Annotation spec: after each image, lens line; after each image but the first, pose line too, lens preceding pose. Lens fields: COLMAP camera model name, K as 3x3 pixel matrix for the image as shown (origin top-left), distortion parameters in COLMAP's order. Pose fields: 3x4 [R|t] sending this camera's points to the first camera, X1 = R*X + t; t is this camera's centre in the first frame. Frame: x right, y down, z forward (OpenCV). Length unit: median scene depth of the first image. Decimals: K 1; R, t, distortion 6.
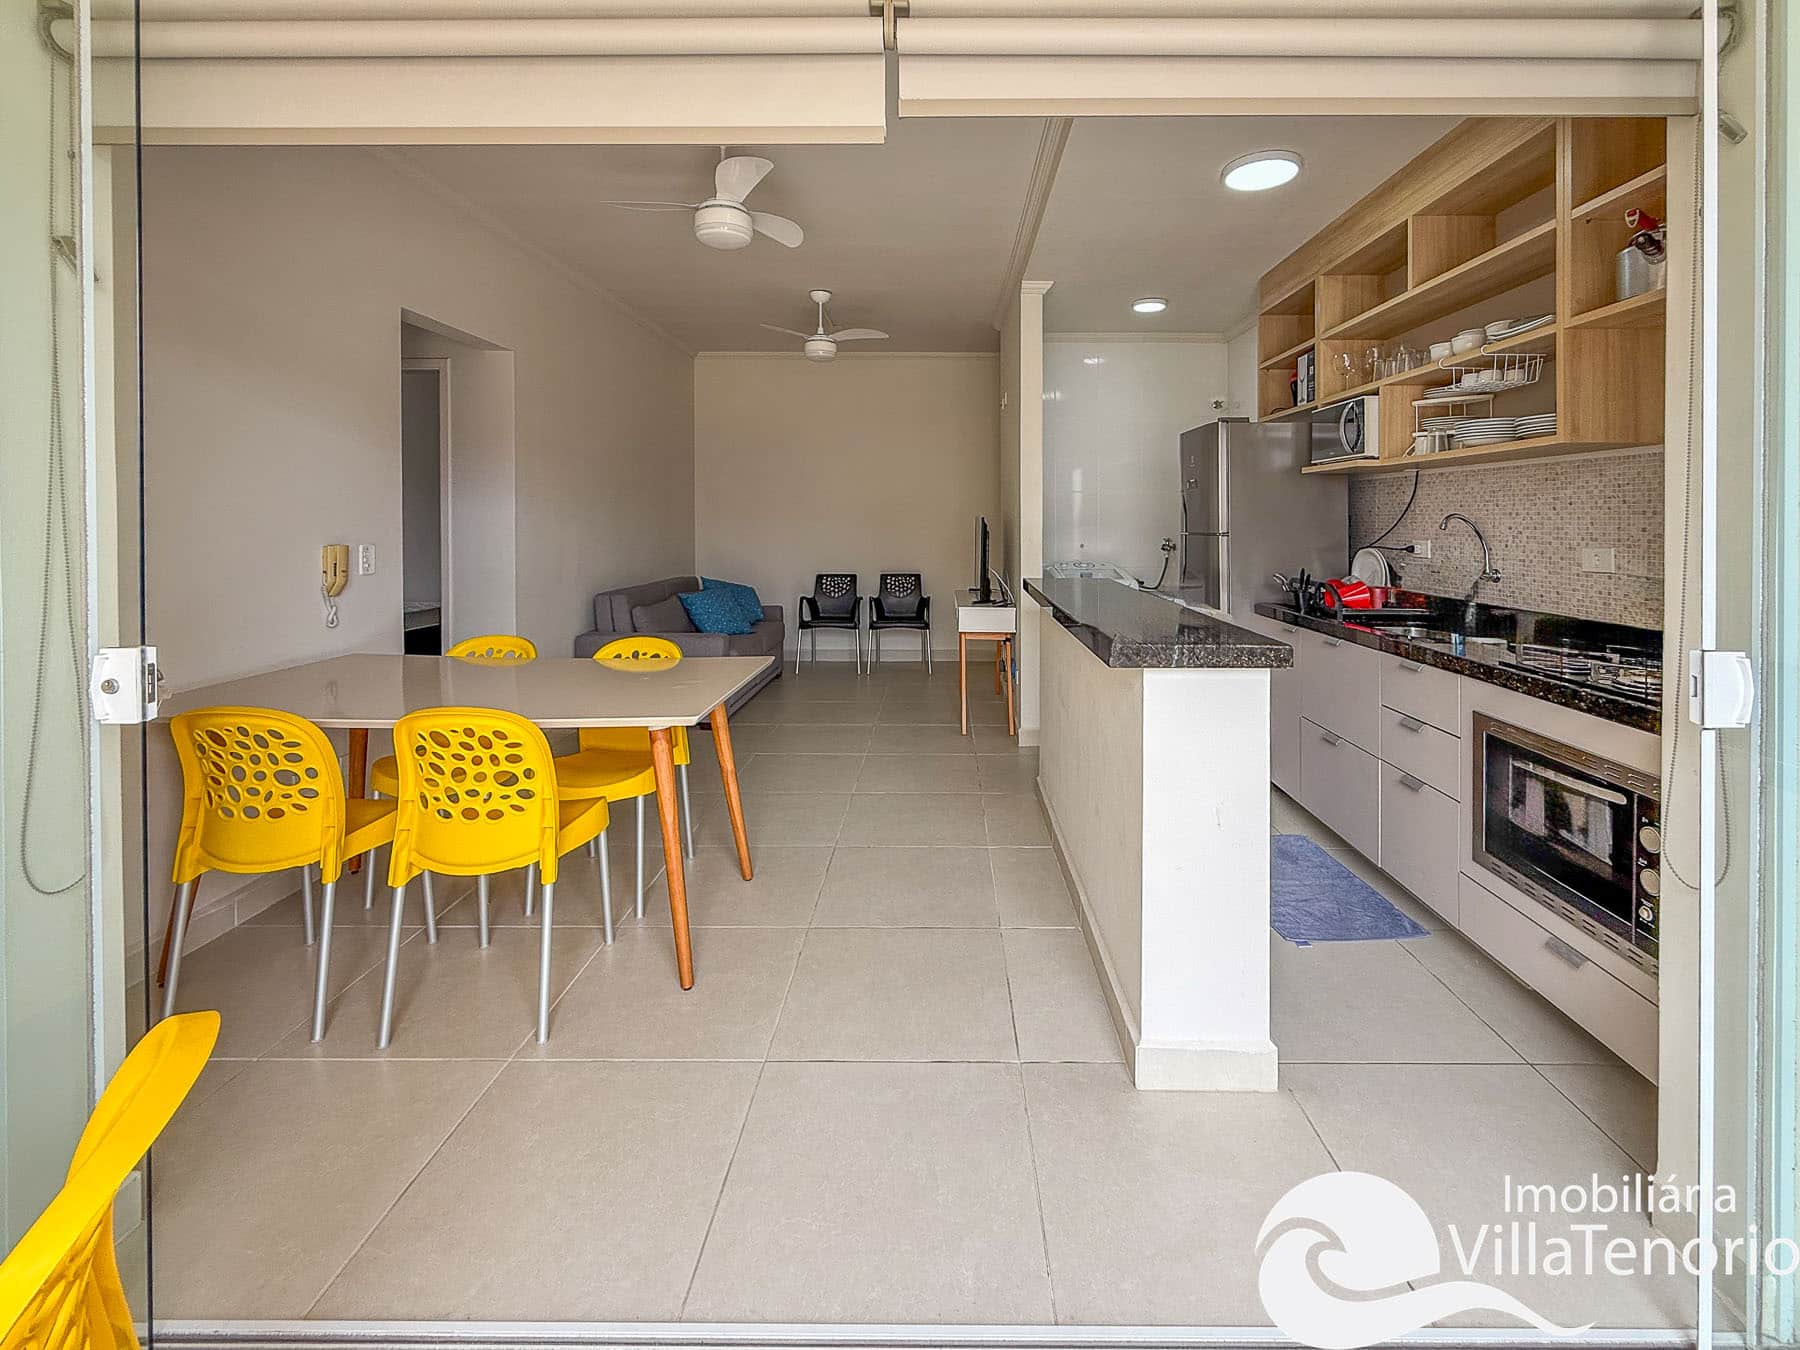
lens RADIAL K [[775.7, 0, 943.4], [0, 775.7, 524.7], [0, 0, 1]] dist [-0.000702, -0.000093]
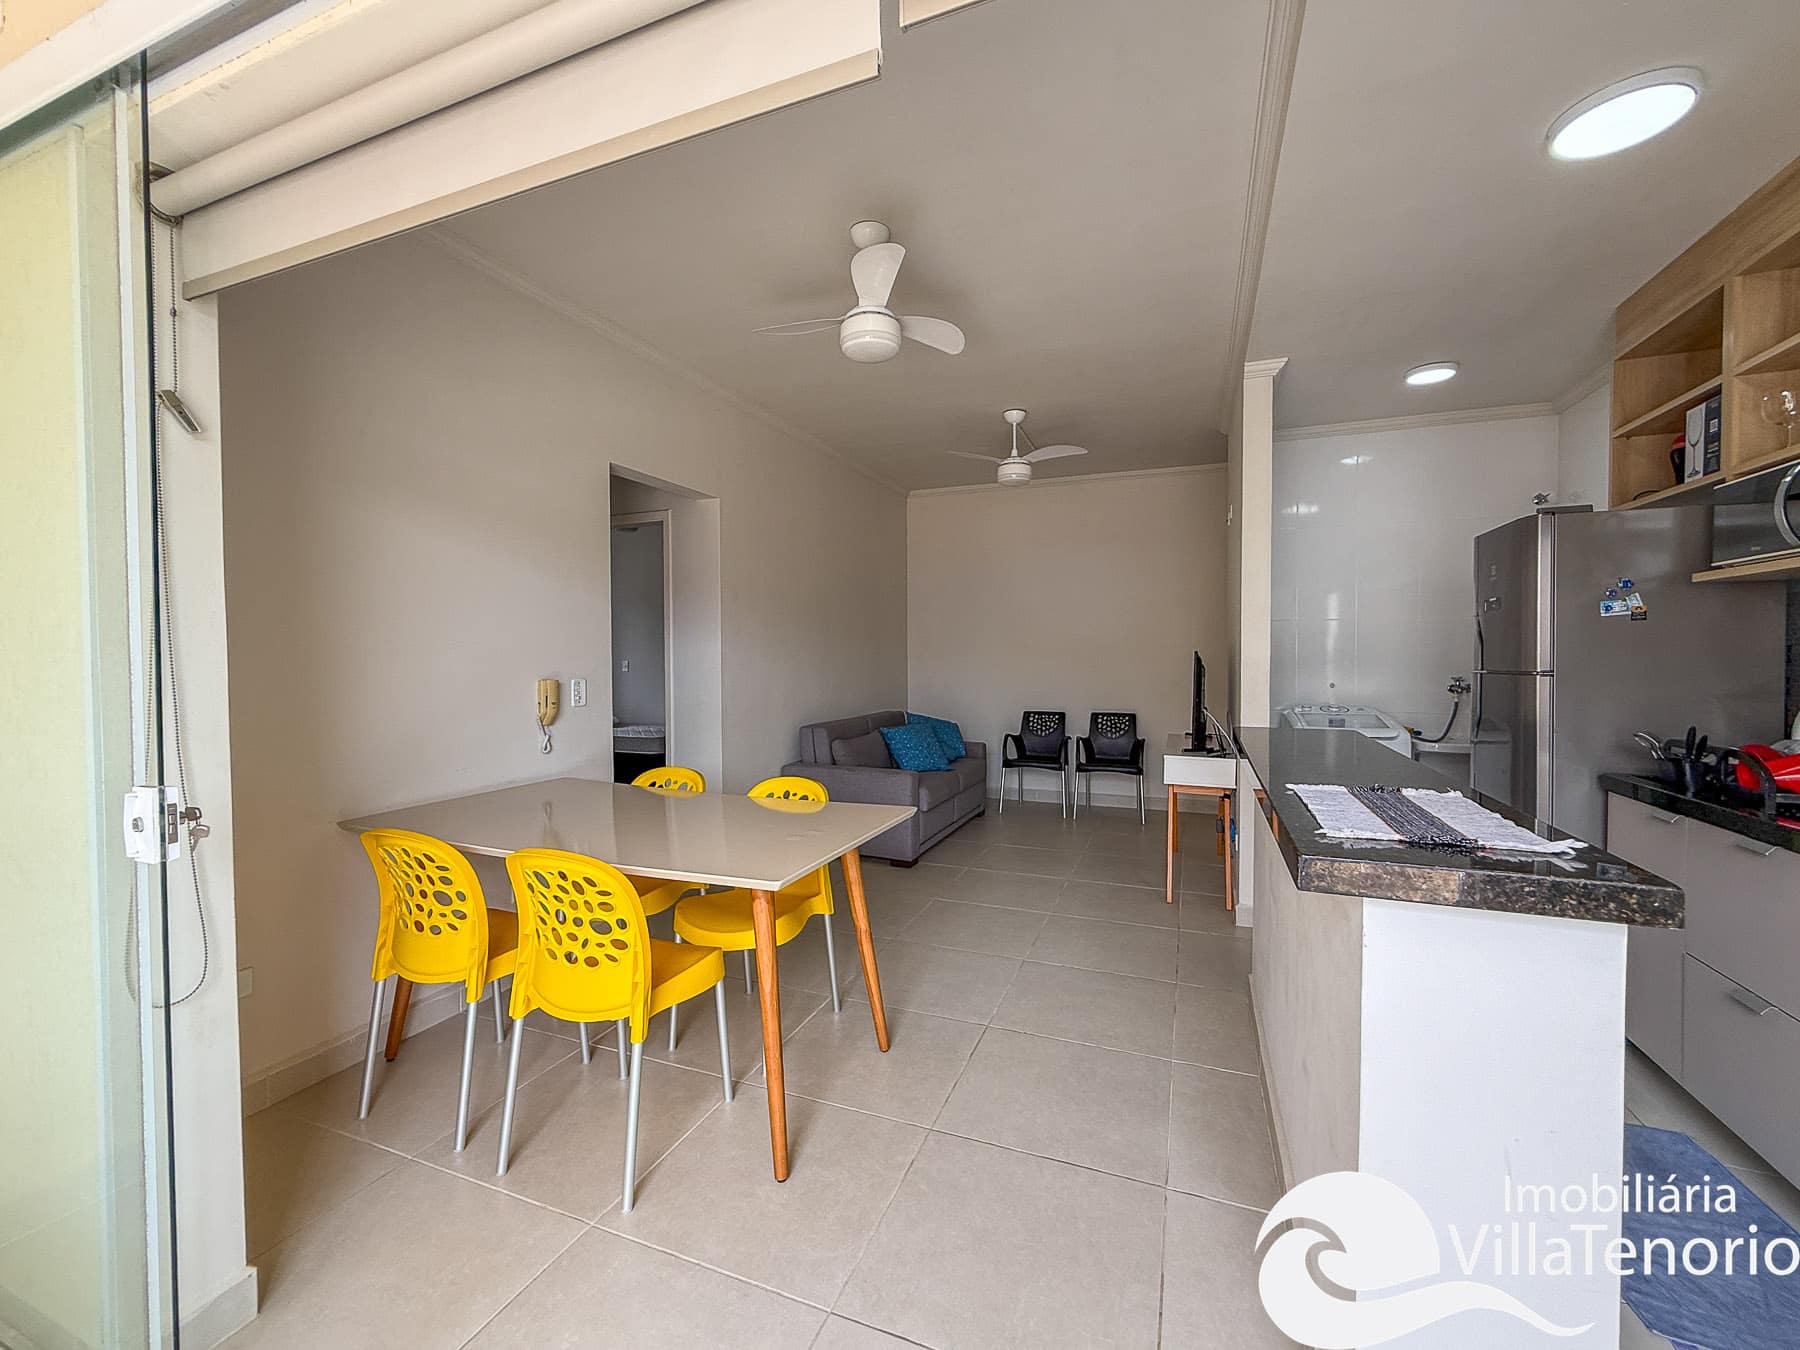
lens RADIAL K [[744.4, 0, 900.0], [0, 744.4, 675.0], [0, 0, 1]] dist [0.000447, -0.000227]
pose [[0.930940, 0.005829, -0.365125, 0.065509], [0.001587, 0.999799, 0.020007, -0.000717], [0.365168, -0.019205, 0.930744, 0.160676]]
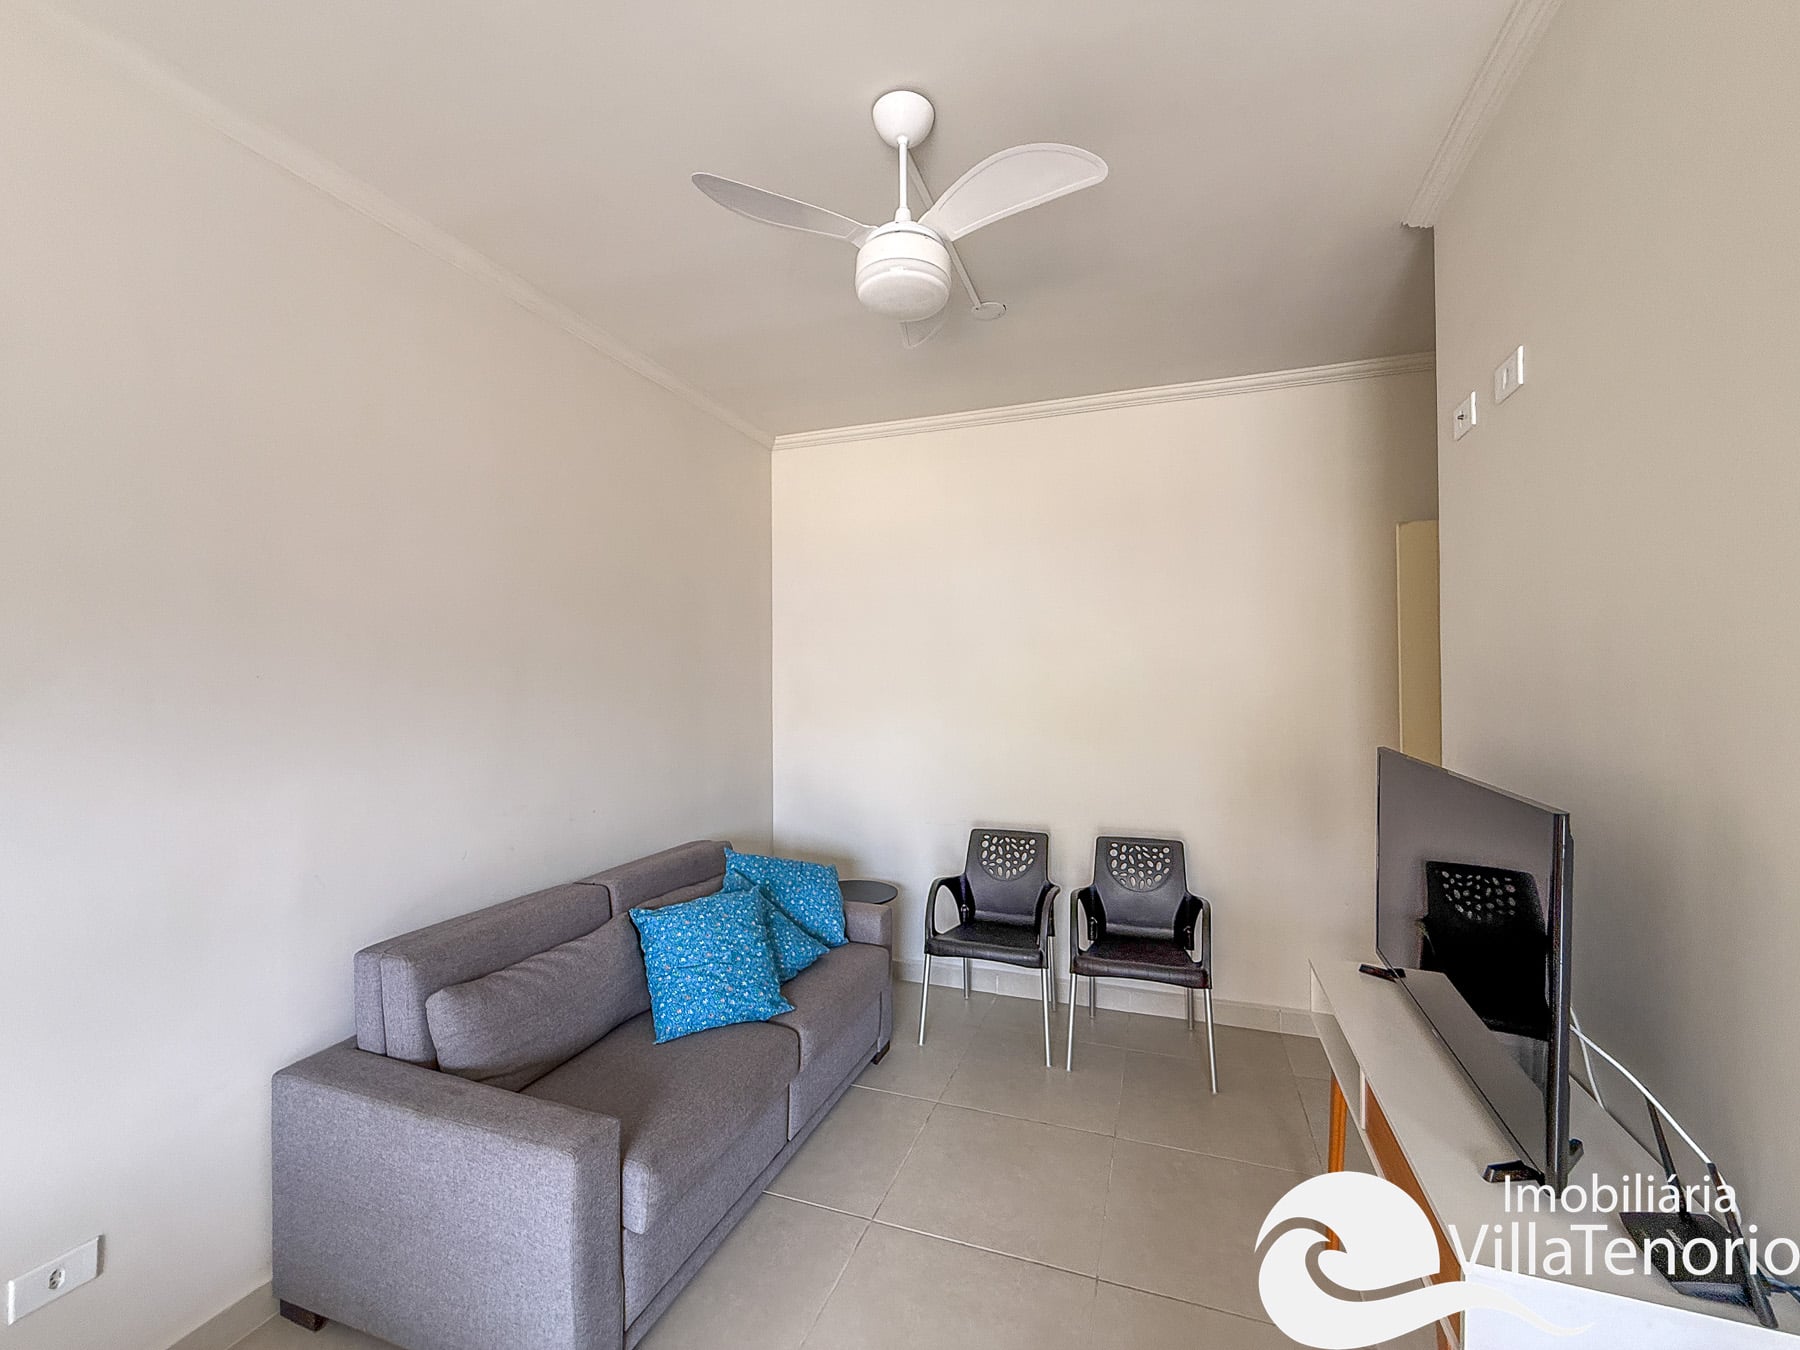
lens RADIAL K [[744.4, 0, 900.0], [0, 744.4, 675.0], [0, 0, 1]] dist [0.000447, -0.000227]
pose [[0.938764, -0.006829, -0.344492, -0.071998], [0.001542, 0.999877, -0.015619, -0.065901], [0.344556, 0.014131, 0.938659, 1.049494]]
